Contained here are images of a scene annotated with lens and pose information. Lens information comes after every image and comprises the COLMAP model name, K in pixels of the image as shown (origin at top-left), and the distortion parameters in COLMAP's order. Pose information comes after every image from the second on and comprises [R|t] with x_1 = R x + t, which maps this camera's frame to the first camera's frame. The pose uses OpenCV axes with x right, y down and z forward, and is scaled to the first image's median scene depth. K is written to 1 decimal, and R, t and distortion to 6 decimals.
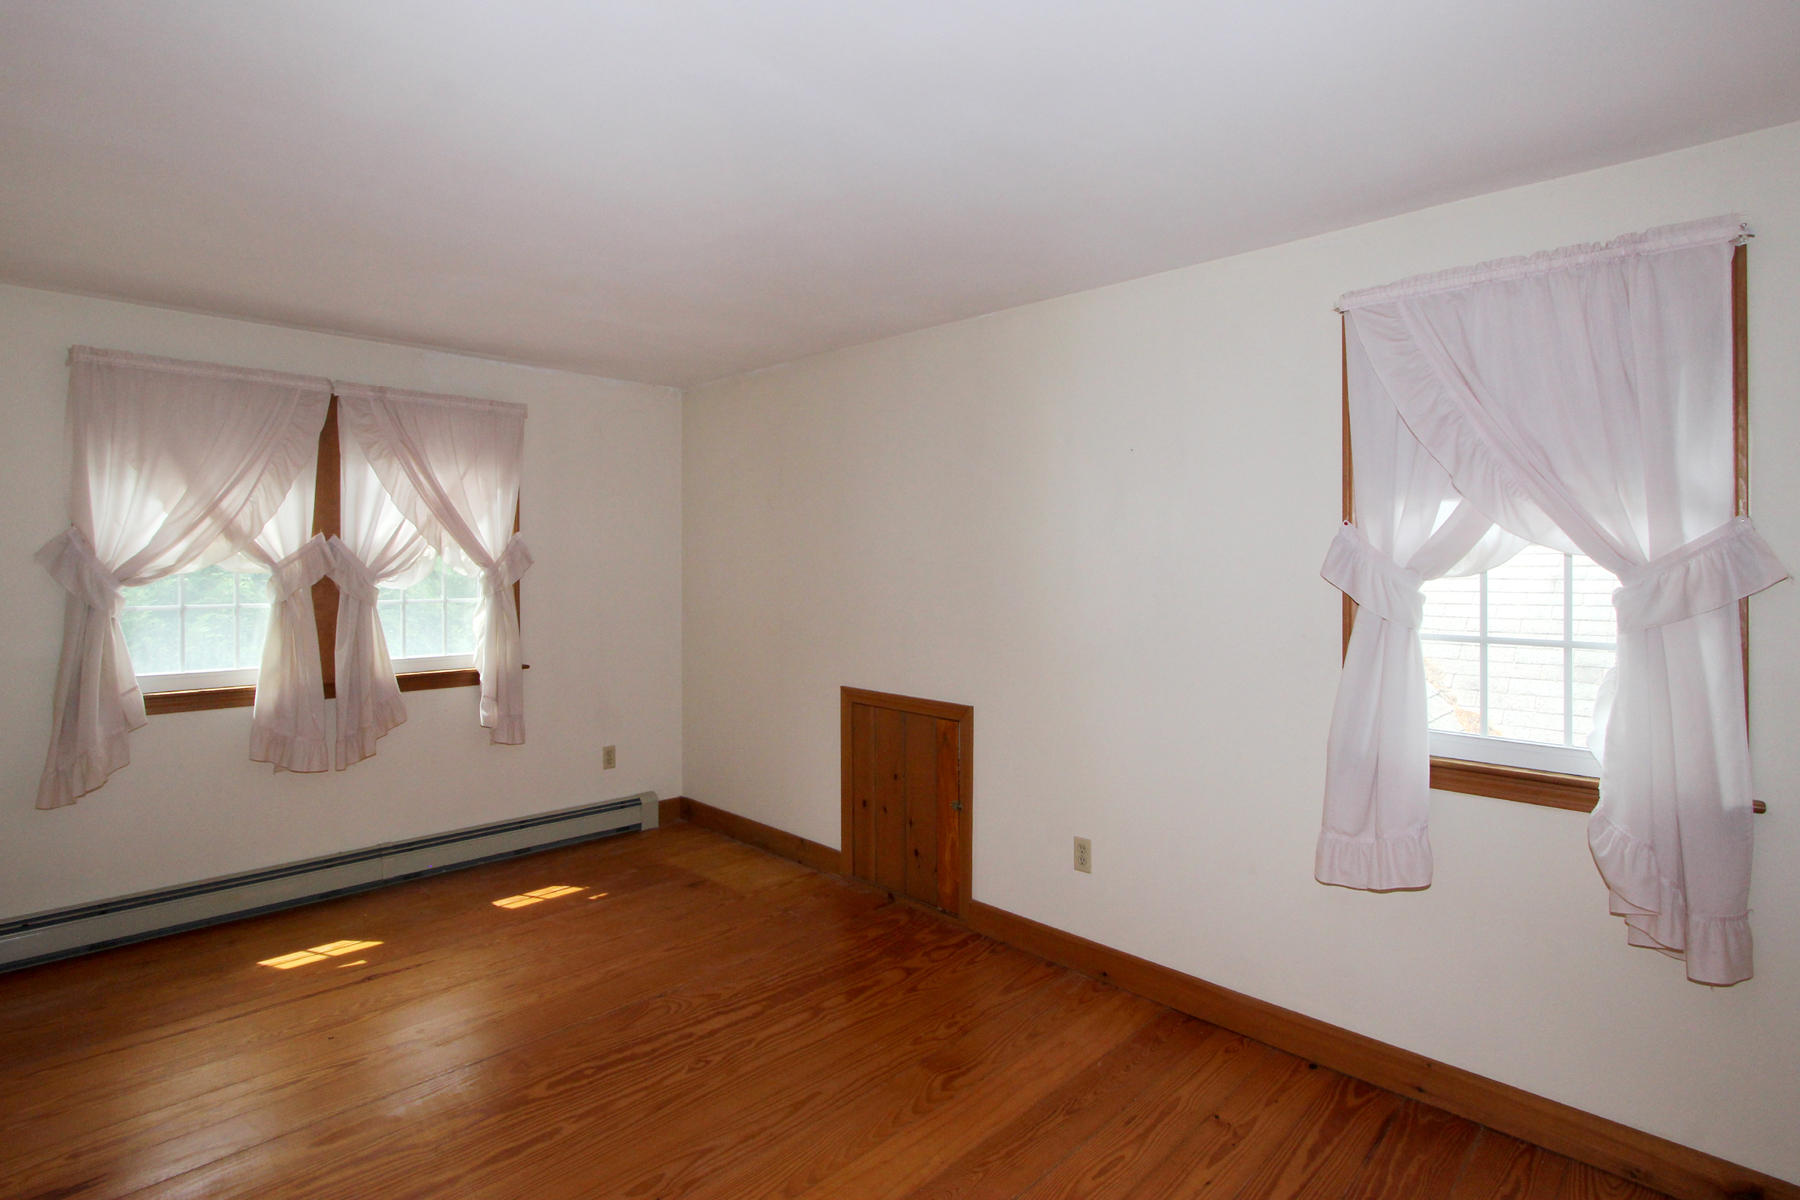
lens RADIAL K [[920.1, 0, 854.9], [0, 920.1, 563.1], [0, 0, 1]] dist [-0.003269, -0.000556]
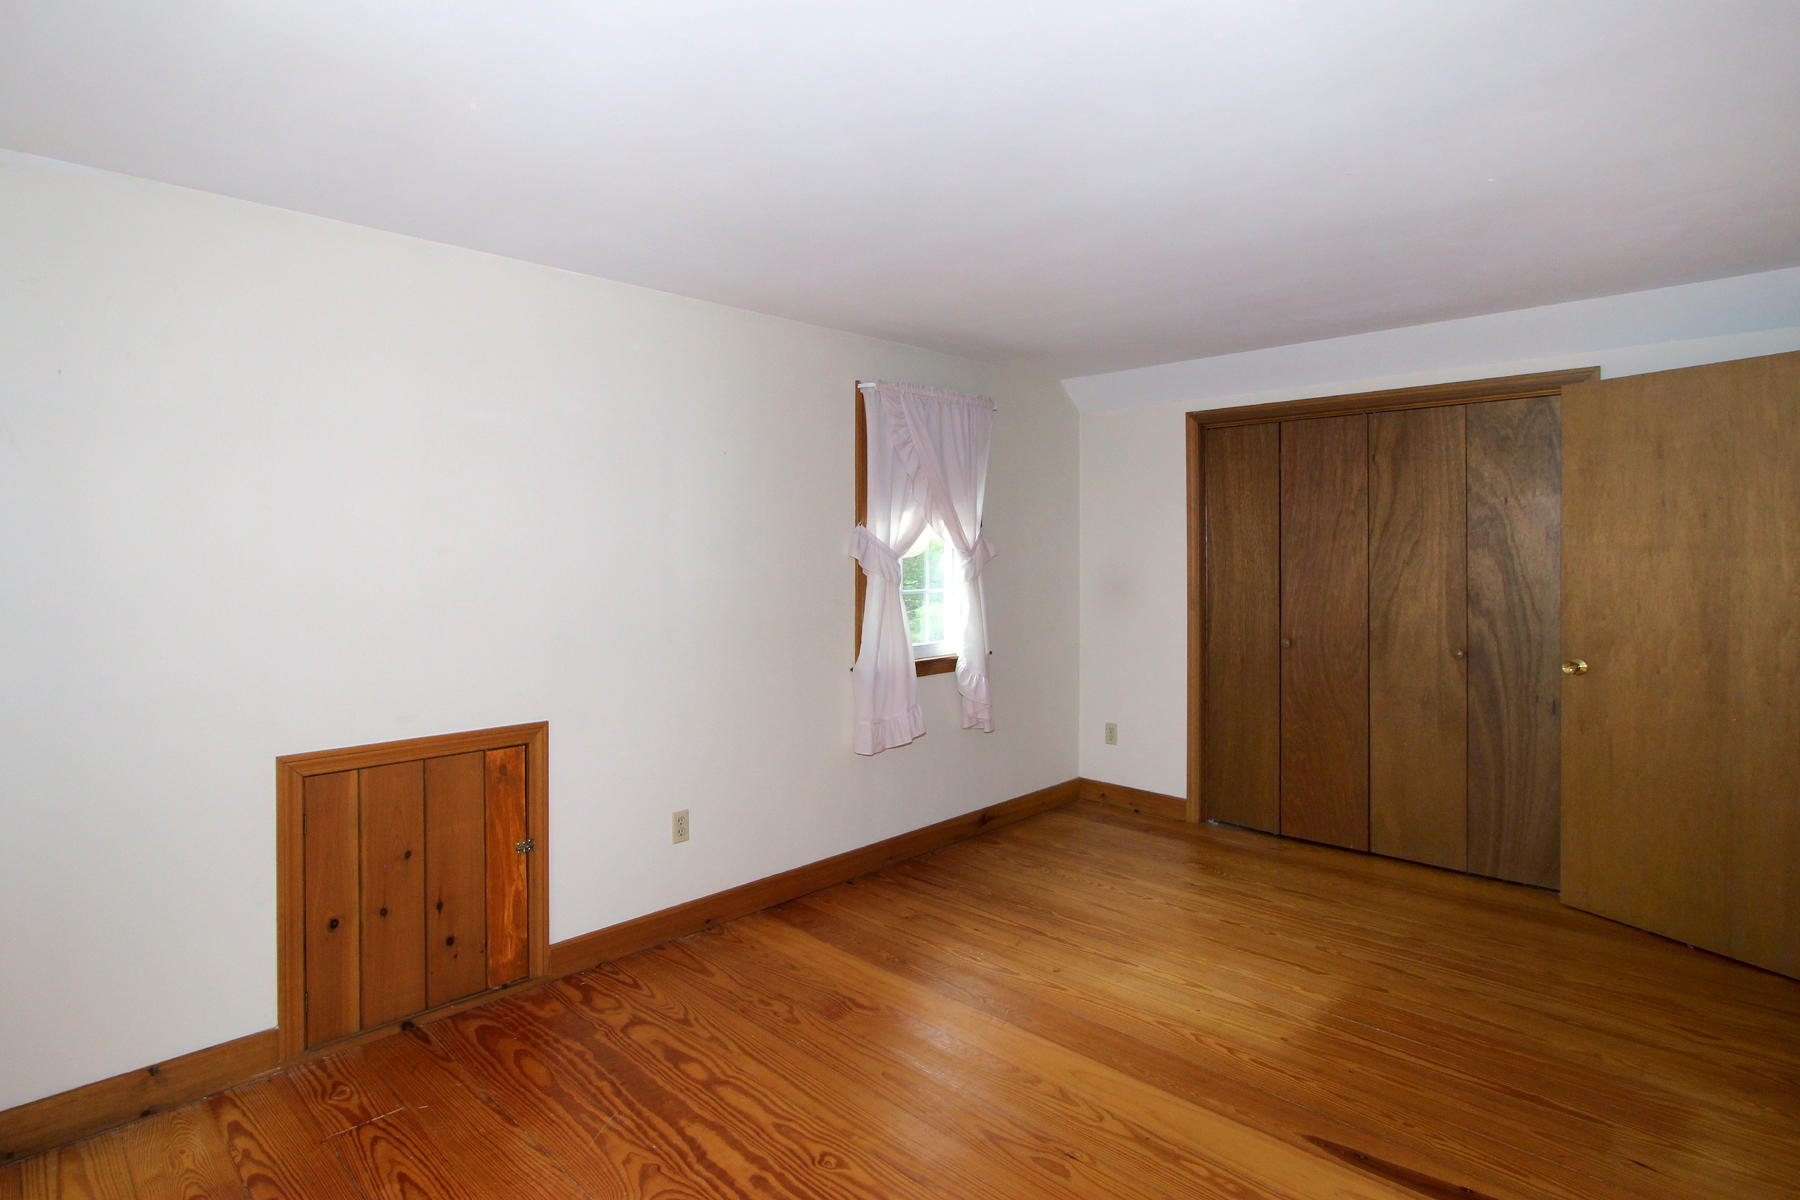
lens RADIAL K [[920.1, 0, 854.9], [0, 920.1, 563.1], [0, 0, 1]] dist [-0.003269, -0.000556]
pose [[-0.019362, -0.018691, 0.999638, -0.829552], [-0.000336, 0.999825, 0.018688, -0.008016], [-0.999812, 0.000026, -0.019365, 0.832786]]
